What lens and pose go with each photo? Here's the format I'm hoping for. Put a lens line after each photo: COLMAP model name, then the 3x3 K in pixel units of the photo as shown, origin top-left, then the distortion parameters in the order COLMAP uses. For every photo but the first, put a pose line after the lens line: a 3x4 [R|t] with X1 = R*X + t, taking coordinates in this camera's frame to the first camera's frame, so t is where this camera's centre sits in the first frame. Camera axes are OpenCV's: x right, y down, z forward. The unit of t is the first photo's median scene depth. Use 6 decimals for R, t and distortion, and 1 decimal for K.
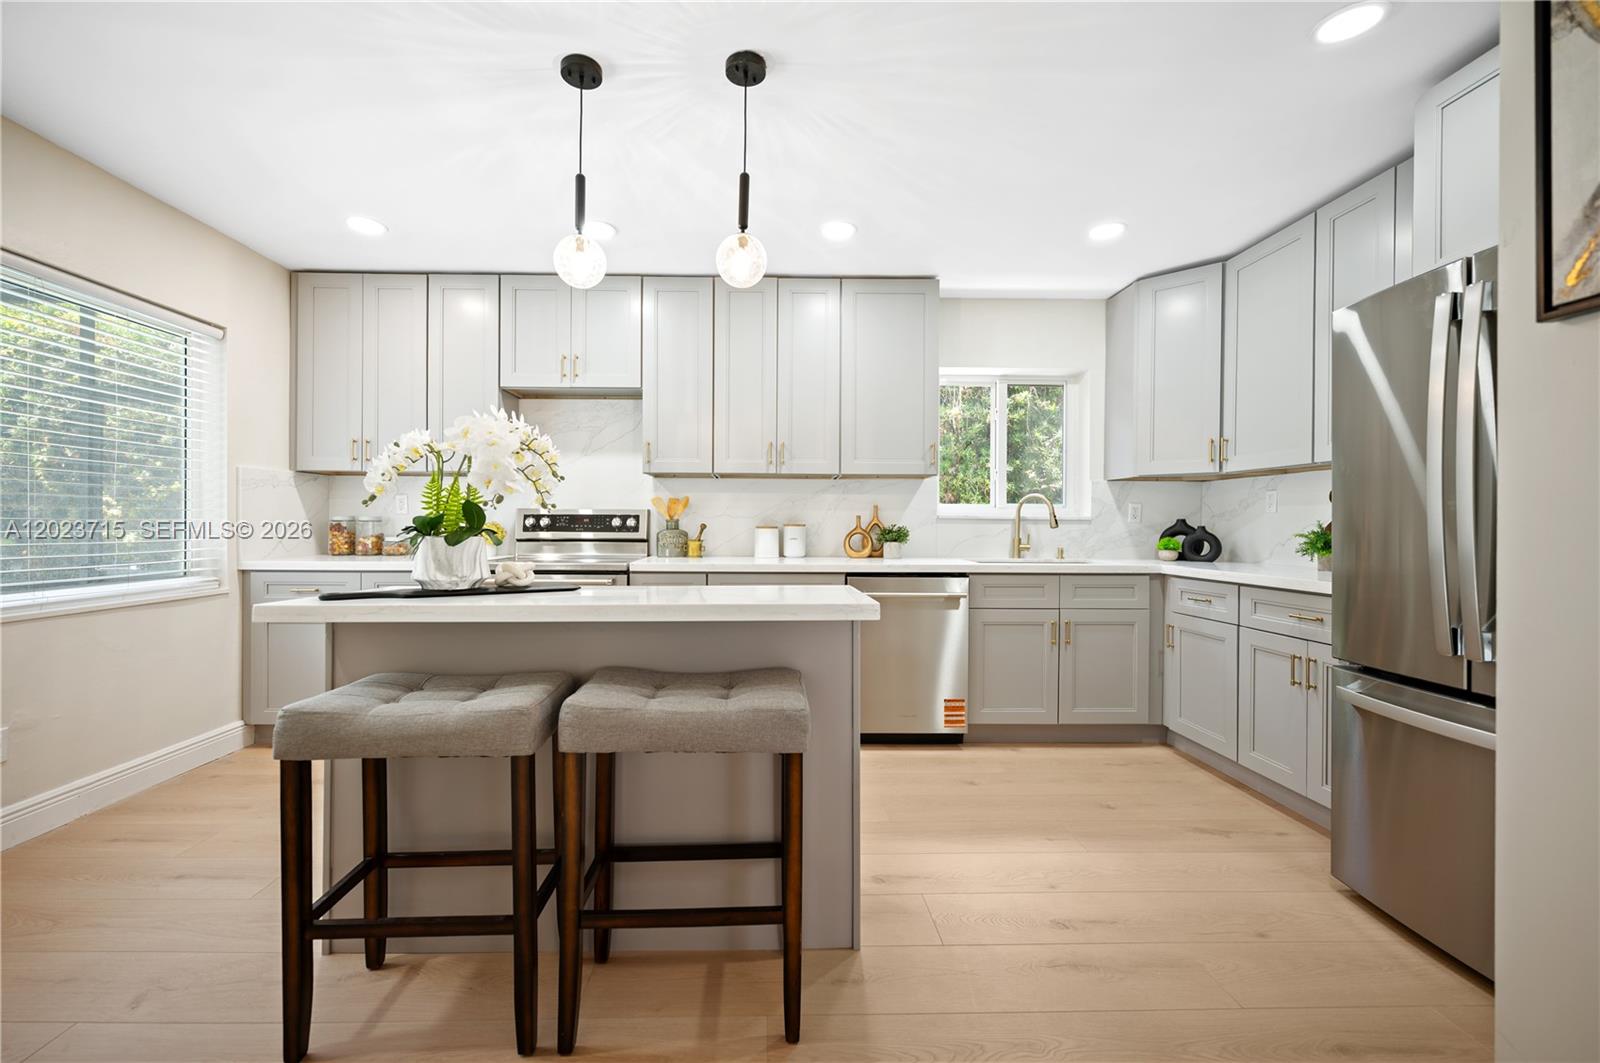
lens RADIAL K [[644.0, 0, 751.0], [0, 644.0, 512.5], [0, 0, 1]] dist [0.000860, -0.001037]
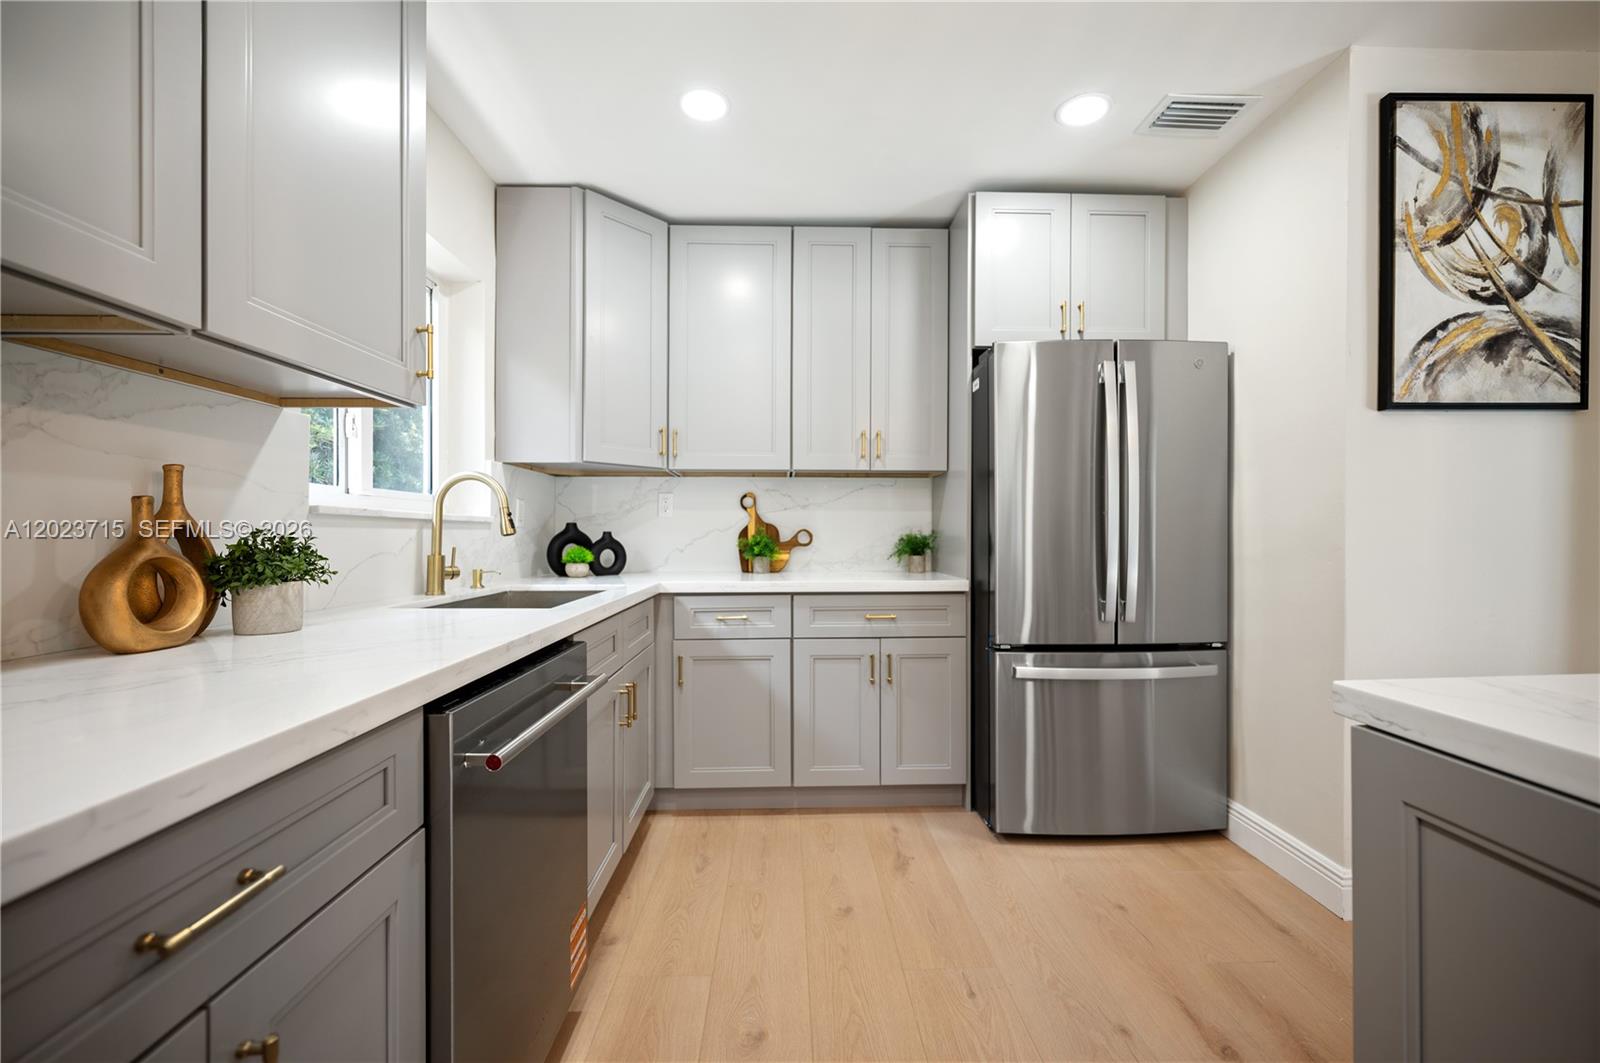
lens RADIAL K [[644.0, 0, 801.8], [0, 644.0, 537.3], [0, 0, 1]] dist [0.000860, -0.001037]
pose [[-0.041067, -0.010779, 0.999098, -0.119086], [-0.017383, 0.999798, 0.010072, 0.014547], [-0.999005, -0.016954, -0.041246, 0.735016]]
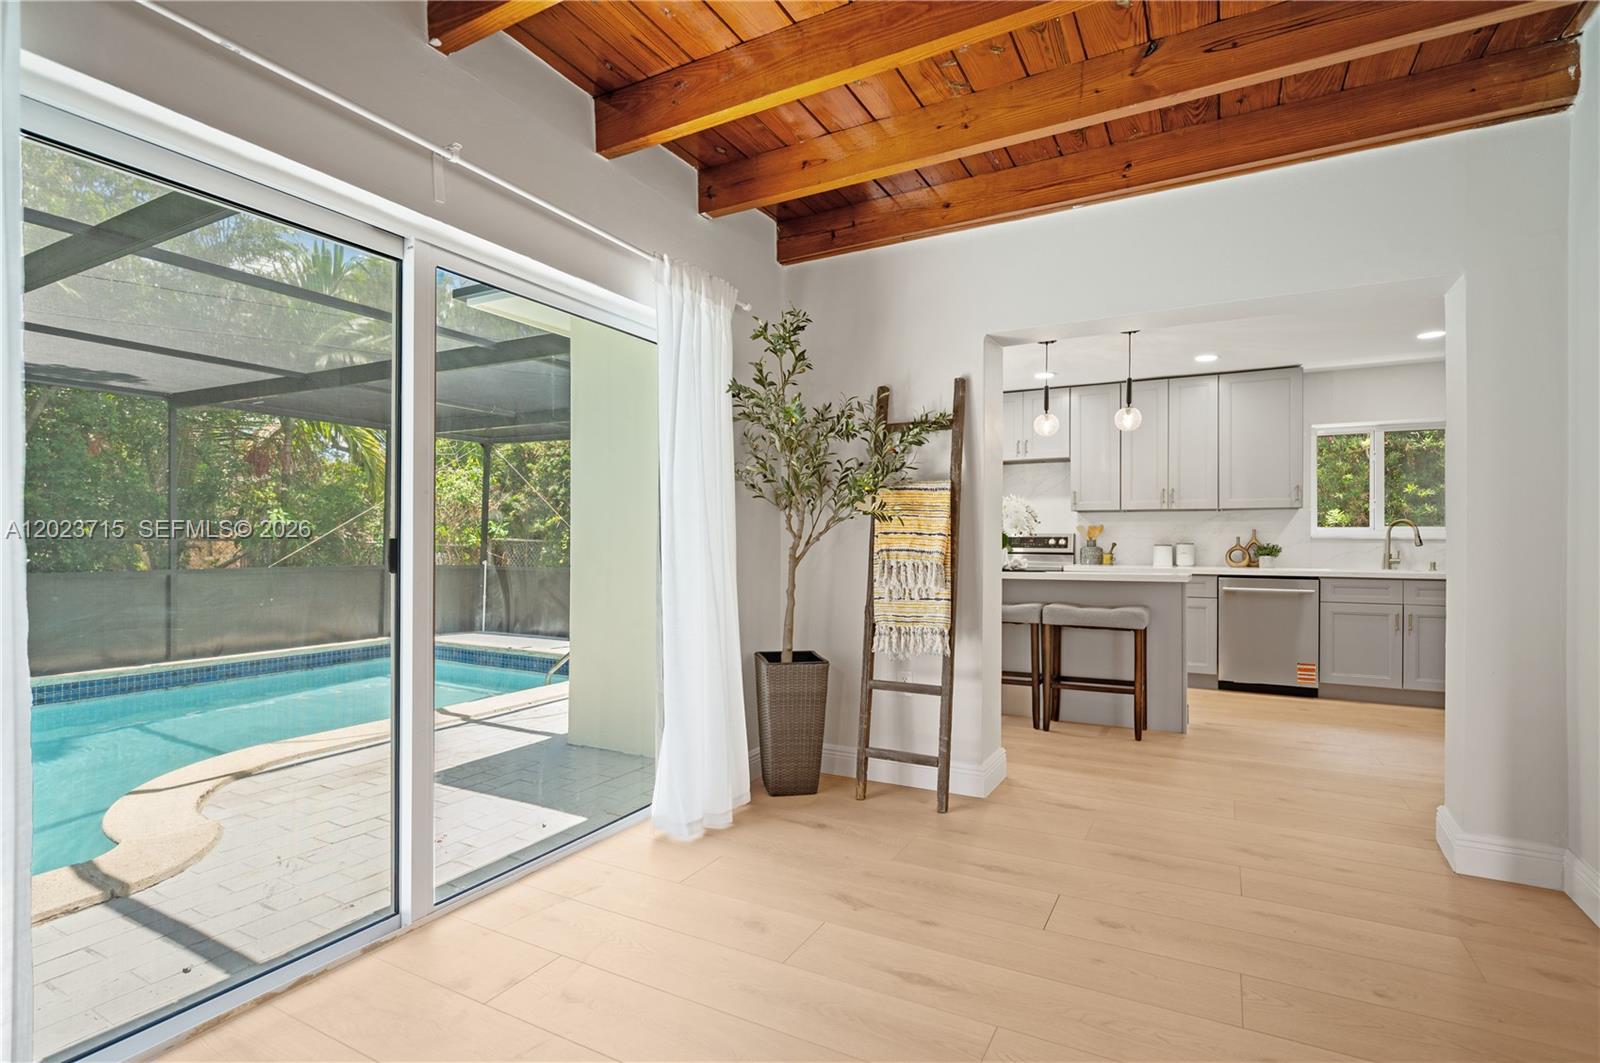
lens RADIAL K [[728.6, 0, 753.1], [0, 728.6, 539.7], [0, 0, 1]] dist [0.001239, 0.000004]
pose [[0.854166, -0.002914, -0.519992, 0.091465], [0.007667, 0.999946, 0.006990, -0.007906], [0.519944, -0.009958, 0.854142, -0.896344]]
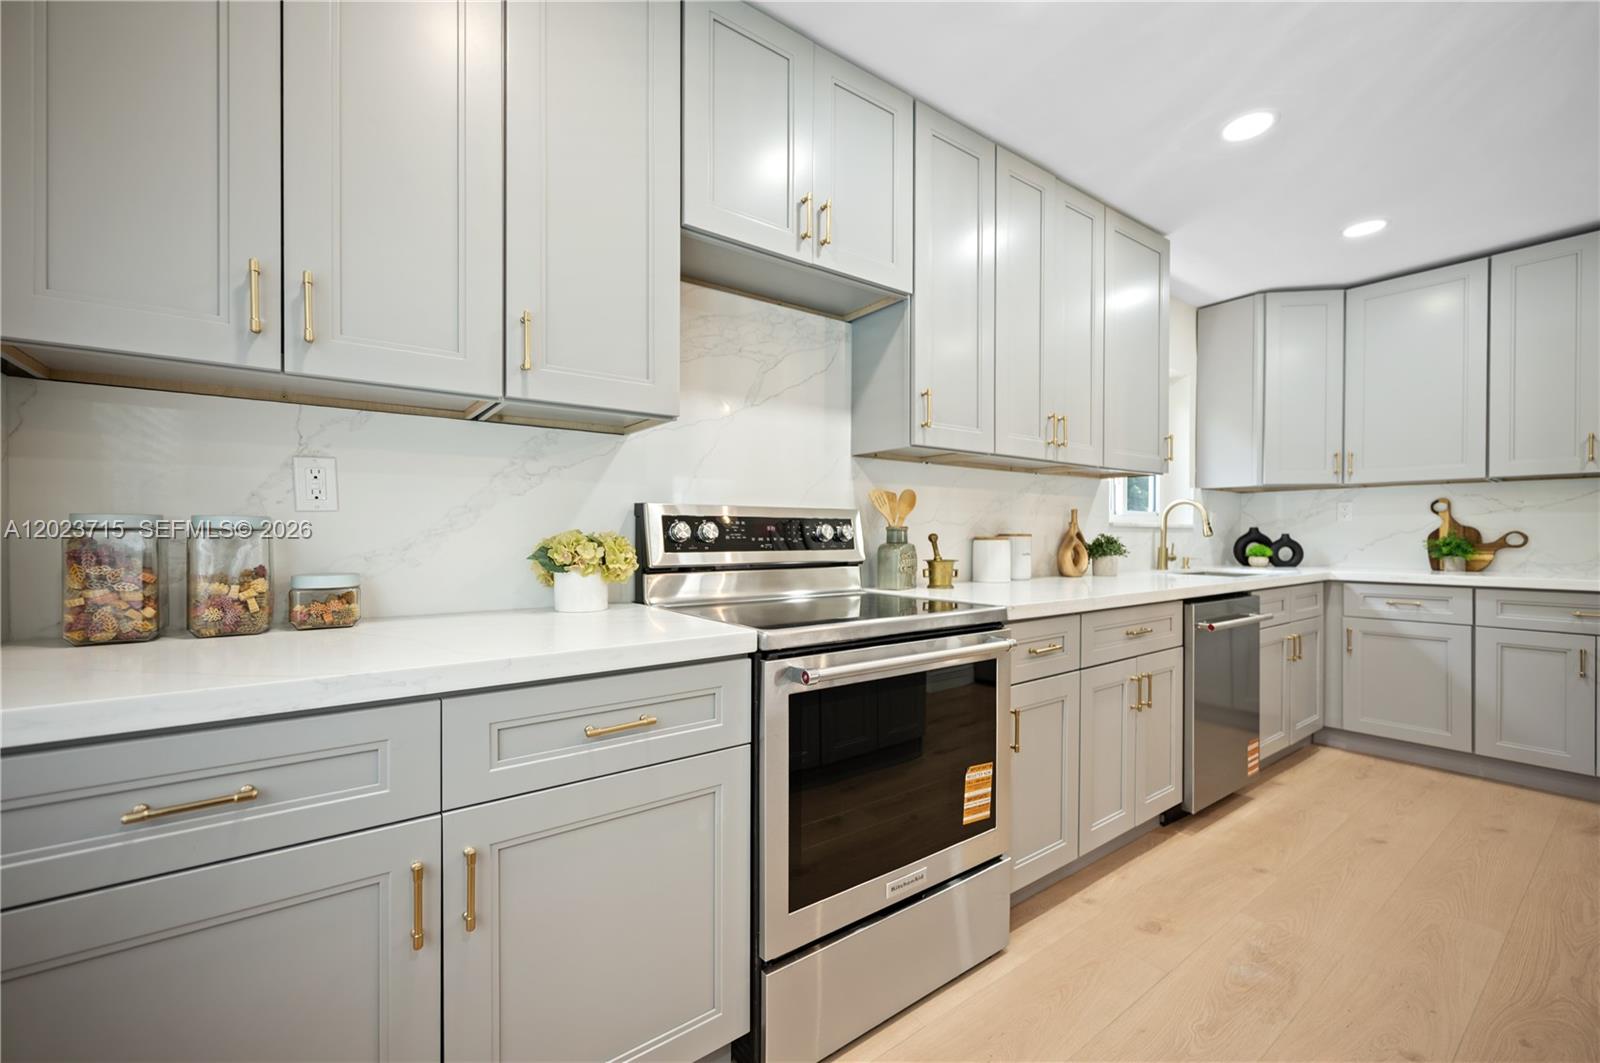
lens RADIAL K [[644.0, 0, 781.1], [0, 644.0, 535.3], [0, 0, 1]] dist [0.000860, -0.001037]
pose [[0.810414, -0.005657, 0.585831, -0.576767], [-0.006104, 0.999818, 0.018098, 0.008389], [-0.585826, -0.018243, 0.810231, 0.579805]]
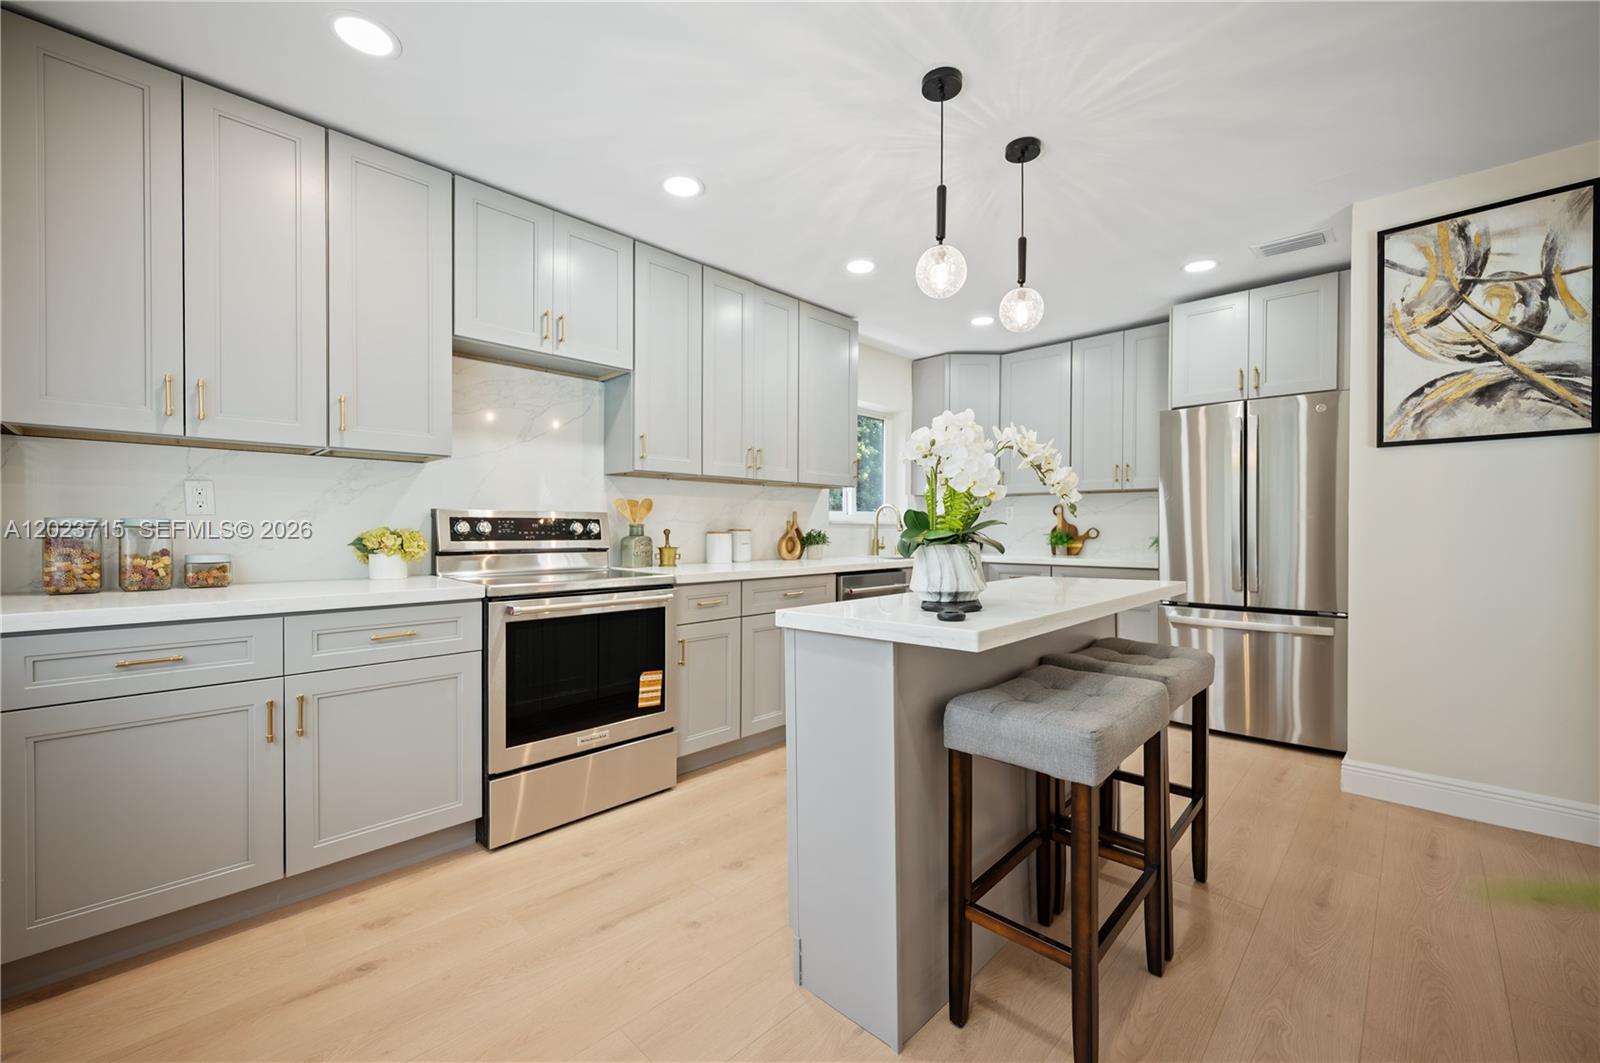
lens RADIAL K [[644.0, 0, 772.5], [0, 644.0, 532.0], [0, 0, 1]] dist [0.000860, -0.001037]
pose [[0.718049, -0.008074, 0.695946, -0.611595], [-0.009897, 0.999713, 0.021810, 0.000073], [-0.695922, -0.022548, 0.717763, 0.240846]]
